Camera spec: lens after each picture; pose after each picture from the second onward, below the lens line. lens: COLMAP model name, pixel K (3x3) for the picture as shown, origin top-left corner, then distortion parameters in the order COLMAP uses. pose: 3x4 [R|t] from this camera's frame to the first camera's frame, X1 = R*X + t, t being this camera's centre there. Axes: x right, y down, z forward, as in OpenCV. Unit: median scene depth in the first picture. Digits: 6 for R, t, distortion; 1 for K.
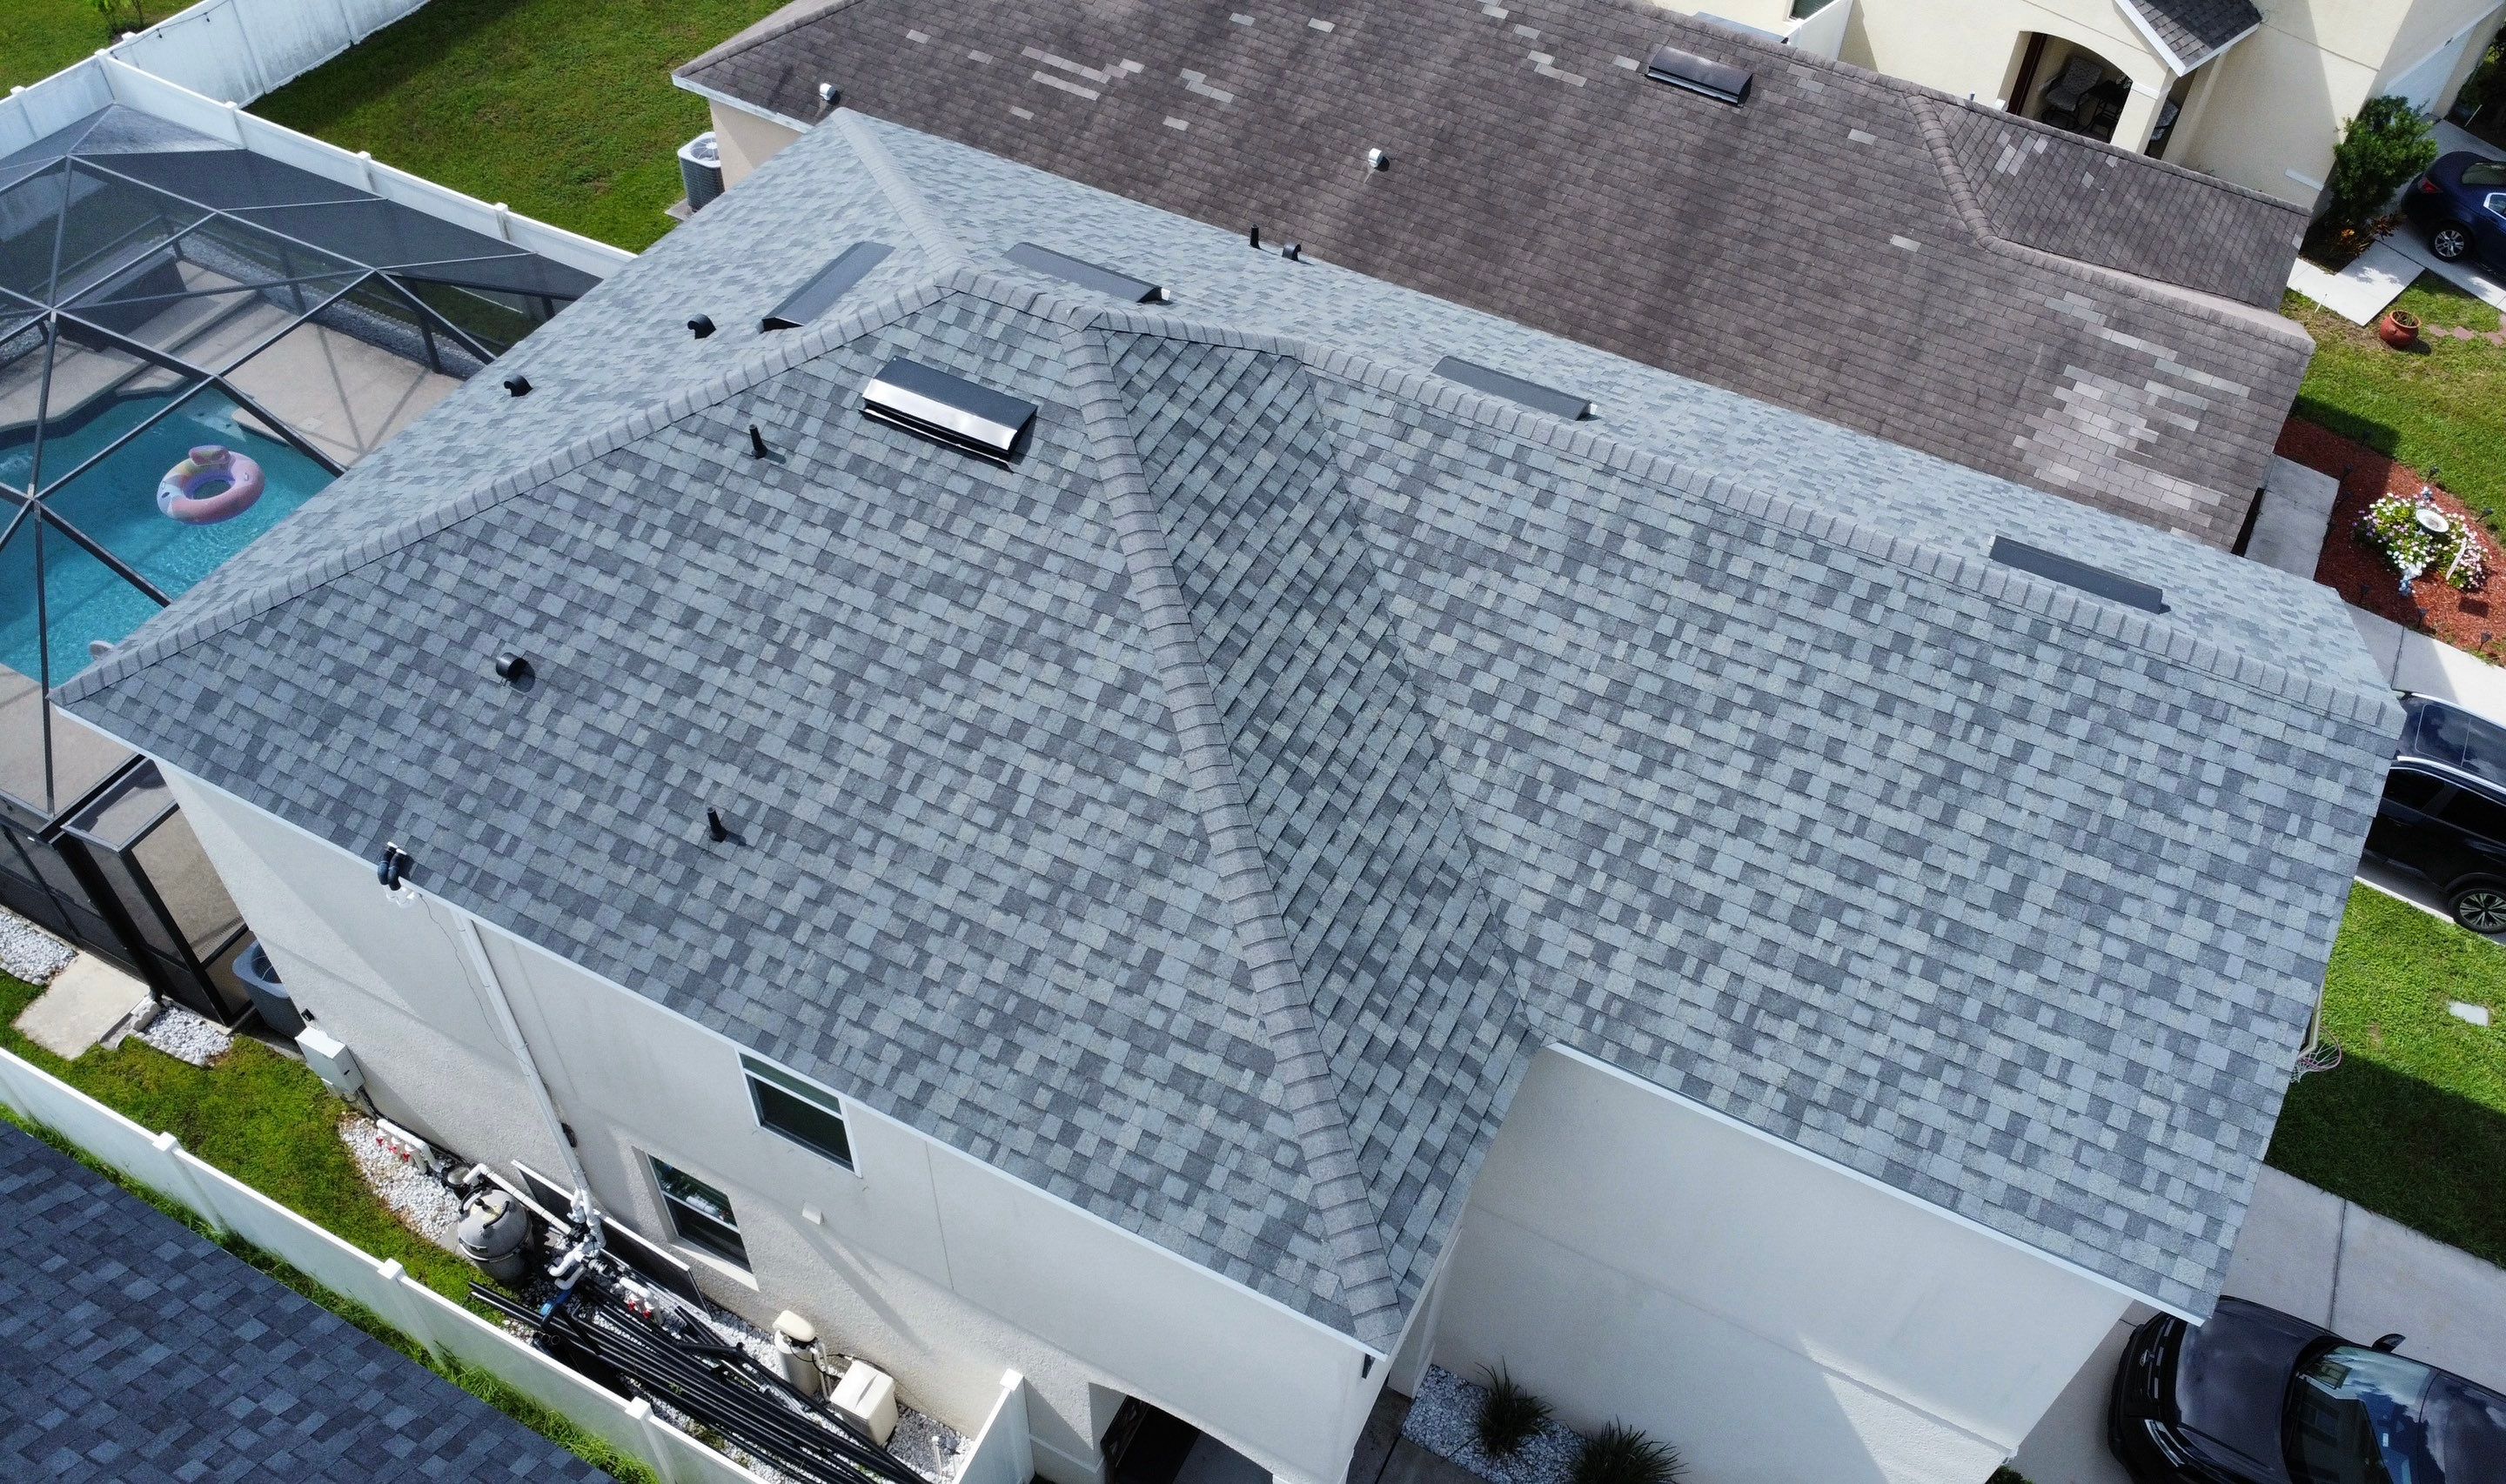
lens RADIAL K [[1919.3, 0, 1313.7], [0, 1919.3, 722.2], [0, 0, 1]] dist [-0.014950, -0.032822]
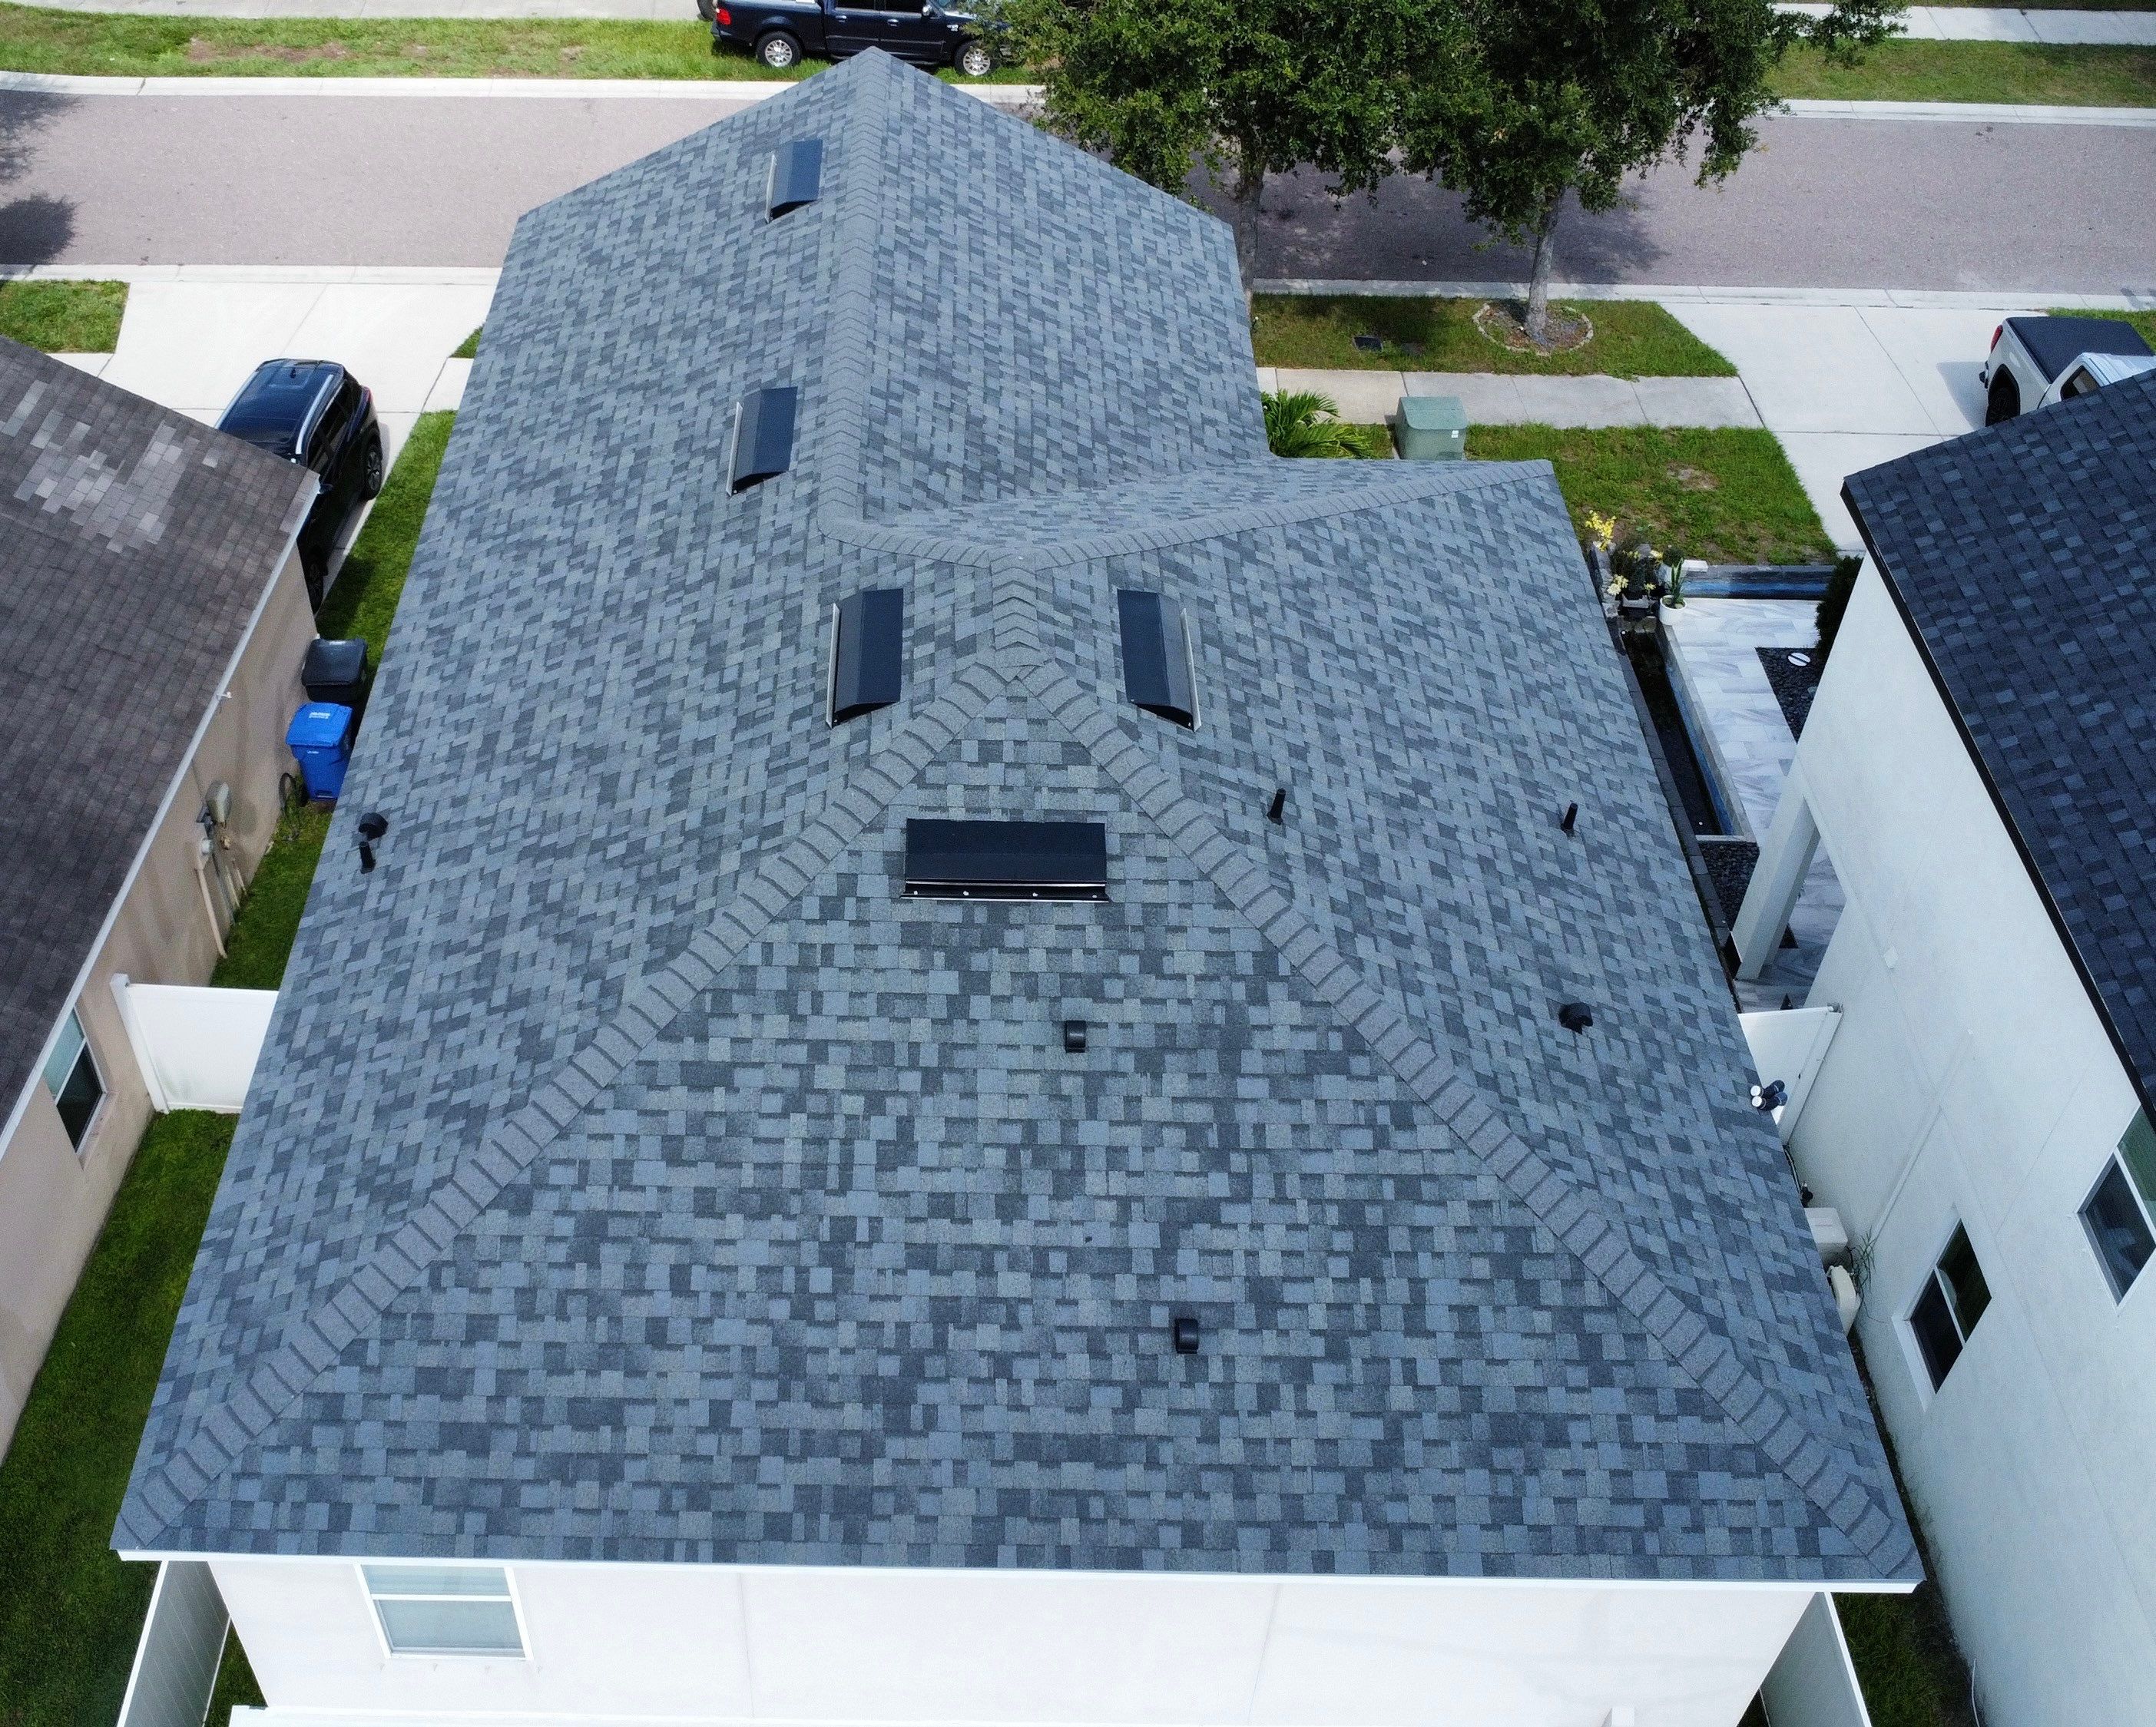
lens RADIAL K [[2234.0, 0, 910.1], [0, 2234.0, 835.5], [0, 0, 1]] dist [-0.024459, 0.000000]
pose [[-0.419373, -0.658947, 0.624432, -0.904567], [0.640559, 0.272617, 0.717889, -1.028483], [-0.643281, 0.701048, 0.307766, 0.834092]]
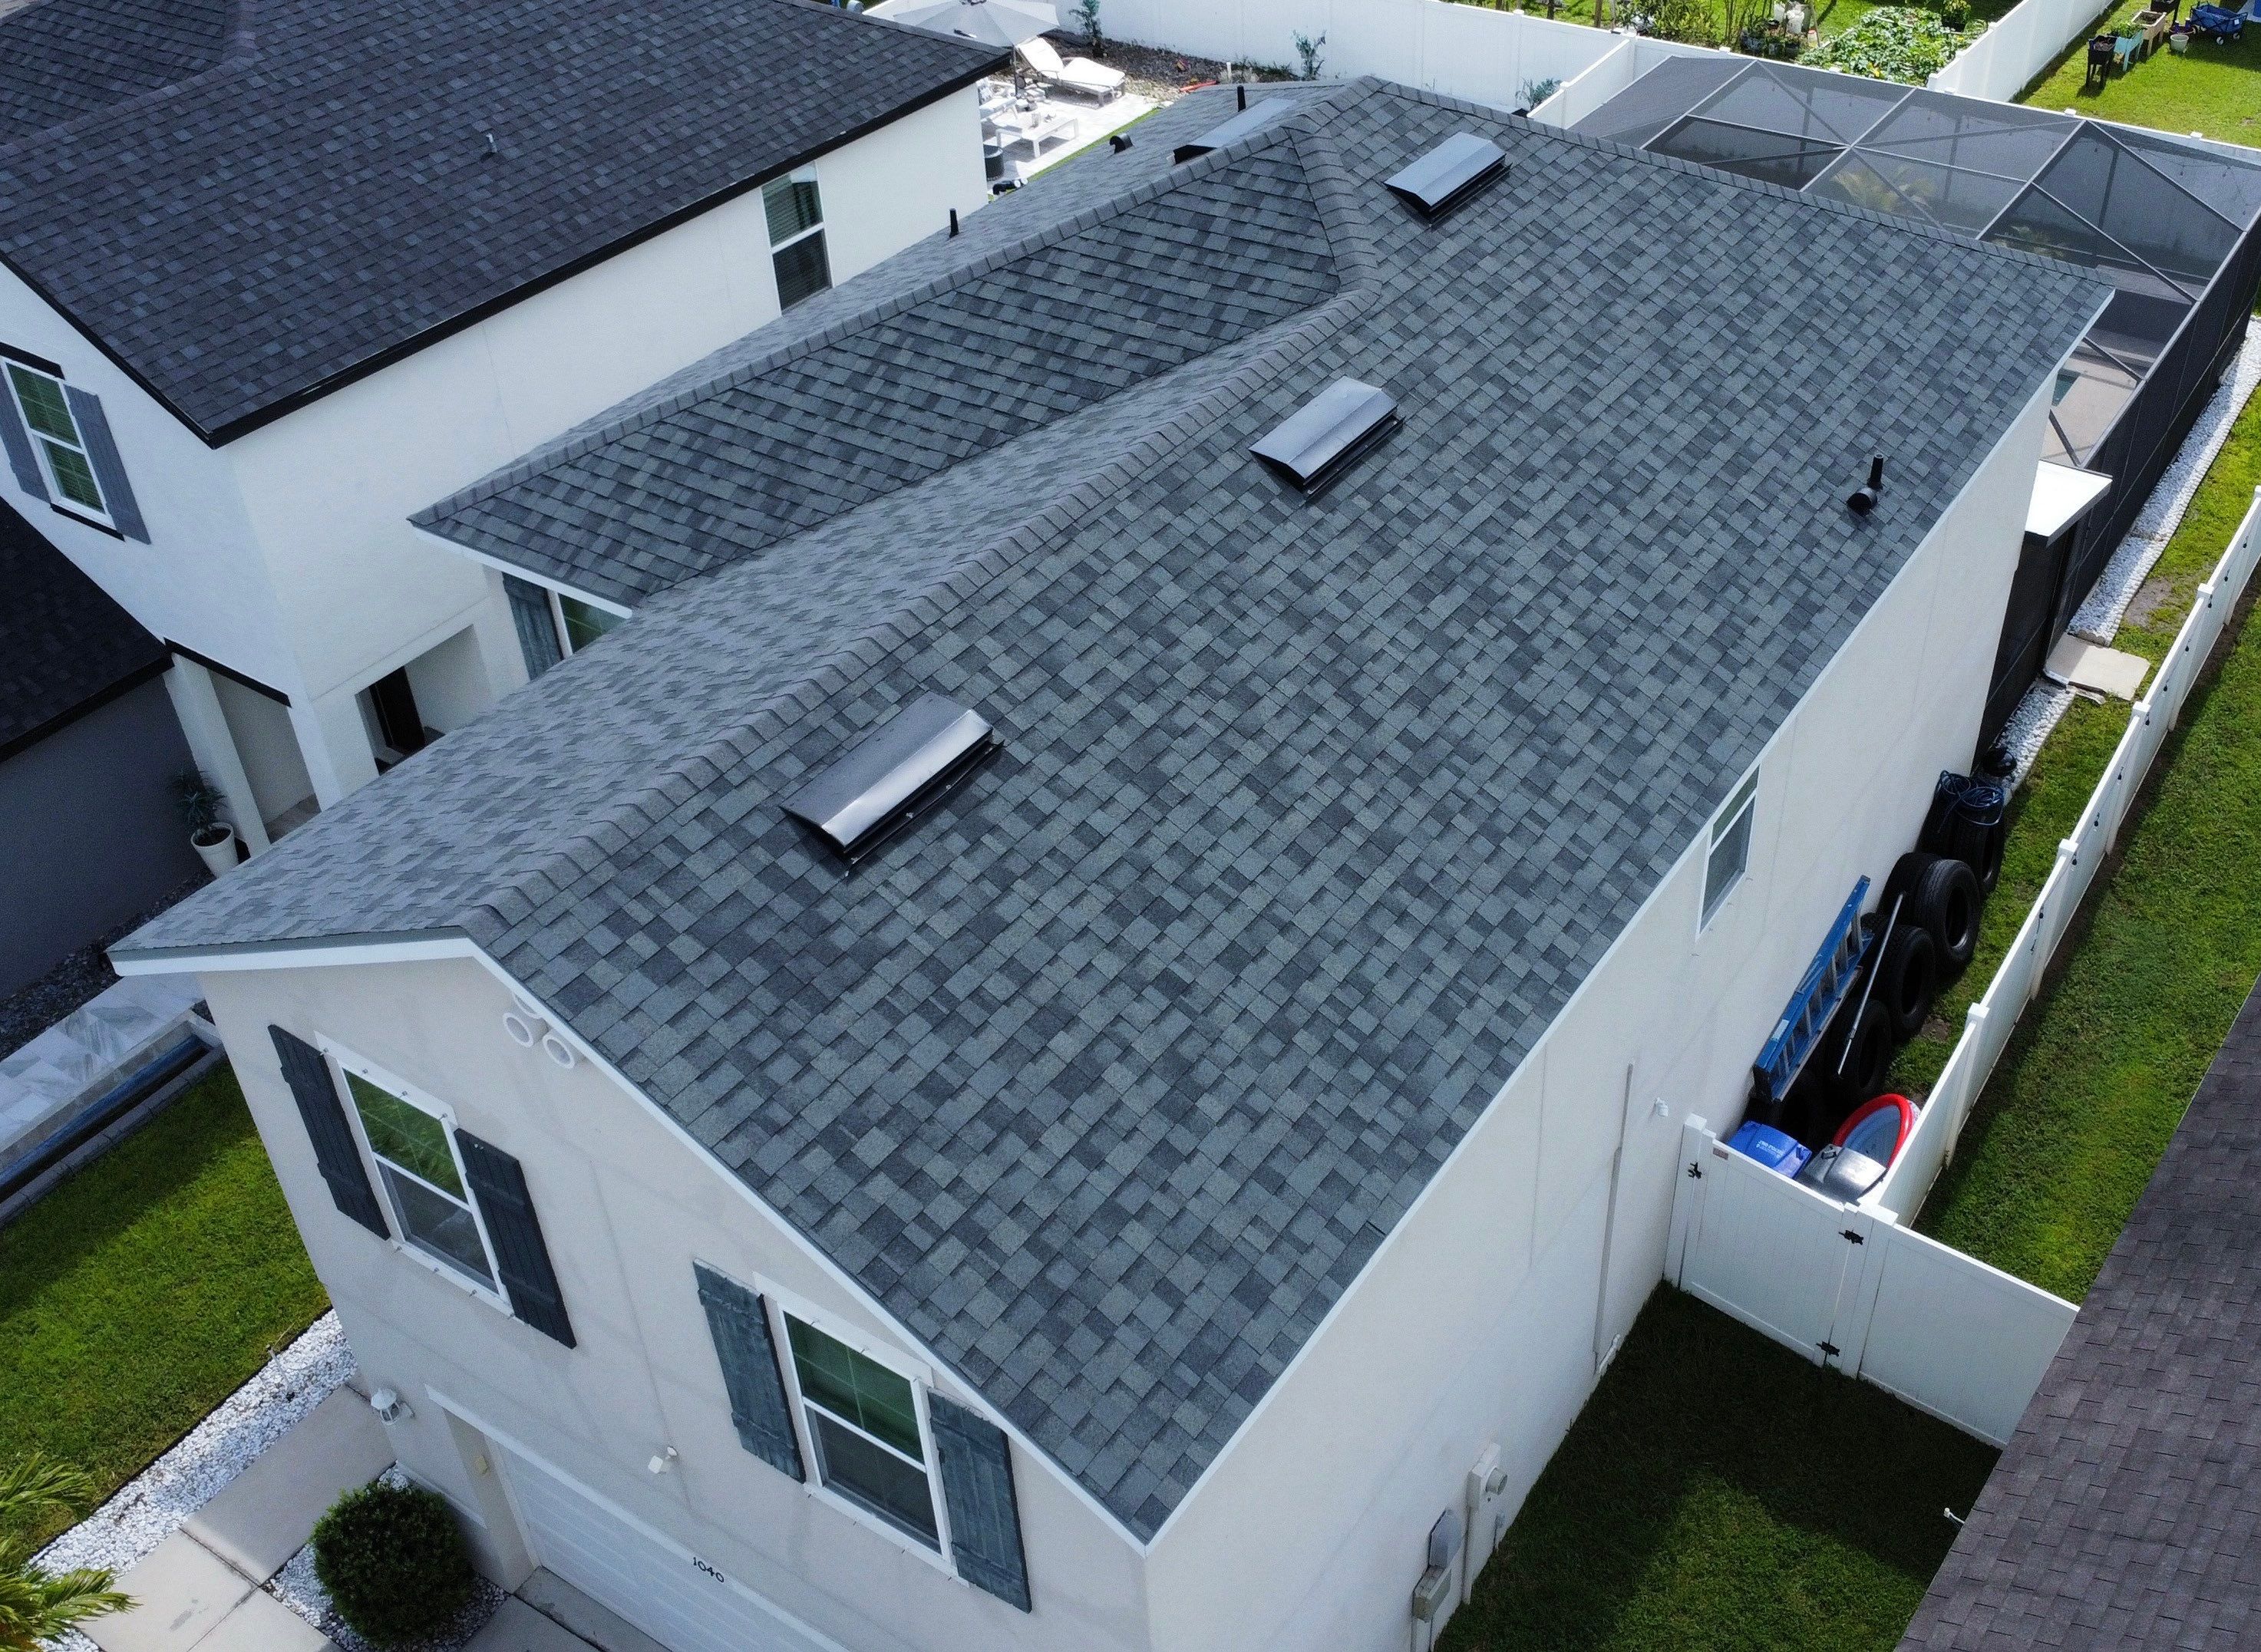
lens RADIAL K [[2240.7, 0, 1286.5], [0, 2240.7, 771.6], [0, 0, 1]] dist [-0.026539, 0.000000]
pose [[-0.106959, 0.547243, -0.830111, 1.132940], [-0.717113, 0.535854, 0.445656, -0.586086], [0.688701, 0.642950, 0.335121, 0.854322]]
